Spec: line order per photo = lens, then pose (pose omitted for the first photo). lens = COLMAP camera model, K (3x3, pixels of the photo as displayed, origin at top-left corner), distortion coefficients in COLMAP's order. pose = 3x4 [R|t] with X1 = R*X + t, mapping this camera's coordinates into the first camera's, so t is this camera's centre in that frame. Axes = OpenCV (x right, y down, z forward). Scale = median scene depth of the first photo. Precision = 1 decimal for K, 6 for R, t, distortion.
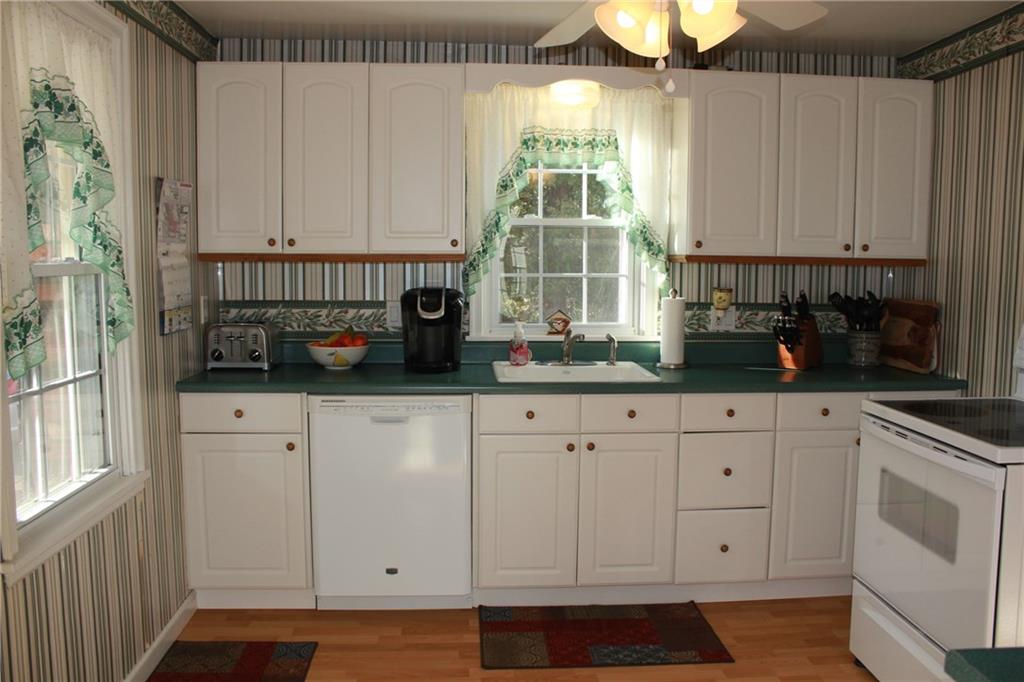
lens RADIAL K [[853.8, 0, 512.0], [0, 853.8, 341.0], [0, 0, 1]] dist [-0.164854, 0.146096]
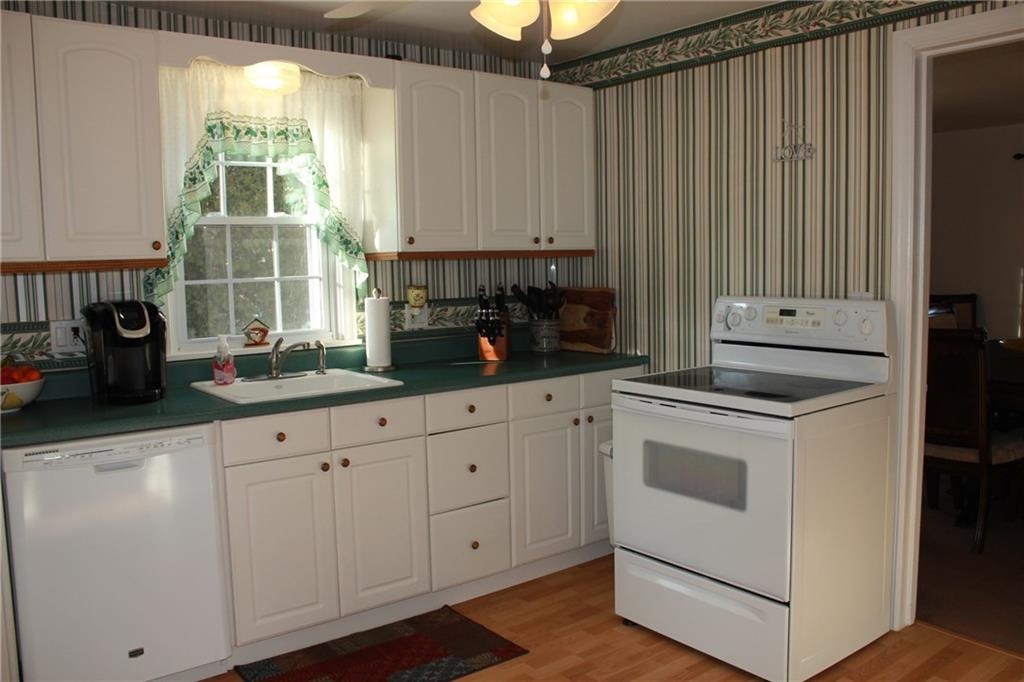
lens RADIAL K [[853.8, 0, 512.0], [0, 853.8, 341.0], [0, 0, 1]] dist [-0.164854, 0.146096]
pose [[0.828200, -0.077610, 0.555032, -0.224191], [0.080891, 0.996549, 0.018644, -0.008042], [-0.554564, 0.029456, 0.831620, 0.122499]]
